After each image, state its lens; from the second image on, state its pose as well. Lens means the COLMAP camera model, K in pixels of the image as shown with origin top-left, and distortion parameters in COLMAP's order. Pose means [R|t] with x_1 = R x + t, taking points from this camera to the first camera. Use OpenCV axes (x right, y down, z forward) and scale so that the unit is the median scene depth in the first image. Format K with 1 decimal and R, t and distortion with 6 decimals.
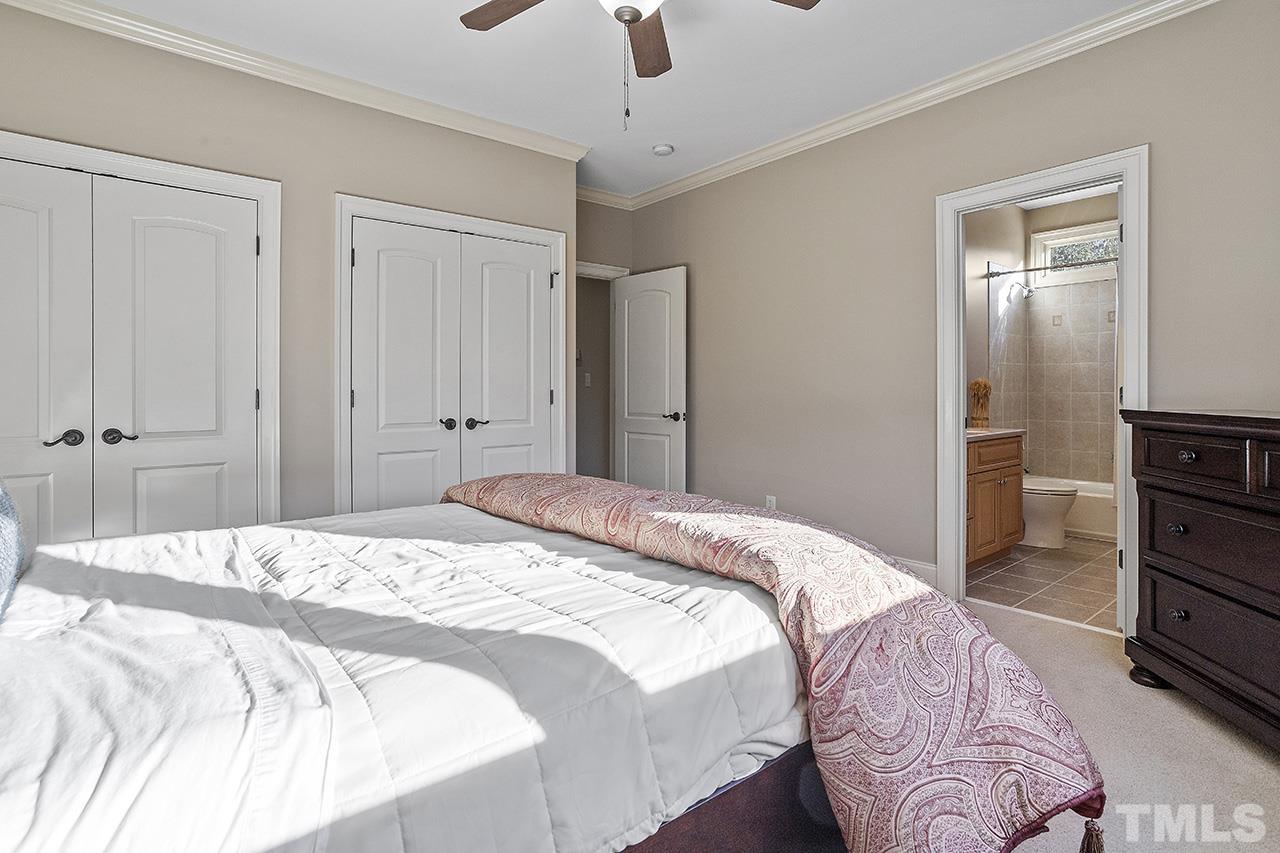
lens RADIAL K [[617.1, 0, 650.1], [0, 617.1, 391.6], [0, 0, 1]] dist [0.000088, 0.001935]
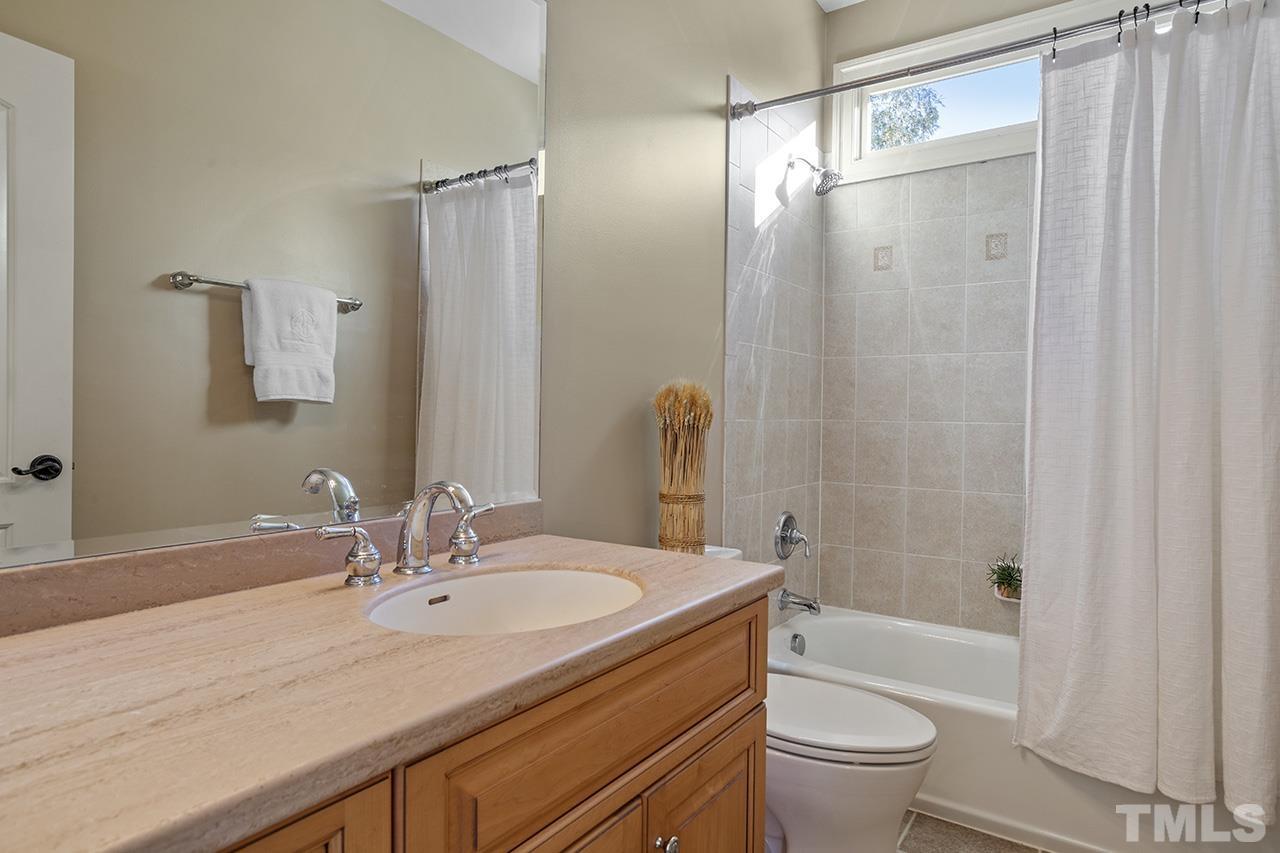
lens RADIAL K [[750.5, 0, 639.2], [0, 750.5, 422.3], [0, 0, 1]] dist [0.006006, 0.000286]
pose [[0.961560, 0.008338, 0.274469, 0.355387], [-0.012111, 0.999854, 0.012055, -0.001803], [-0.274329, -0.014916, 0.961520, 0.544223]]
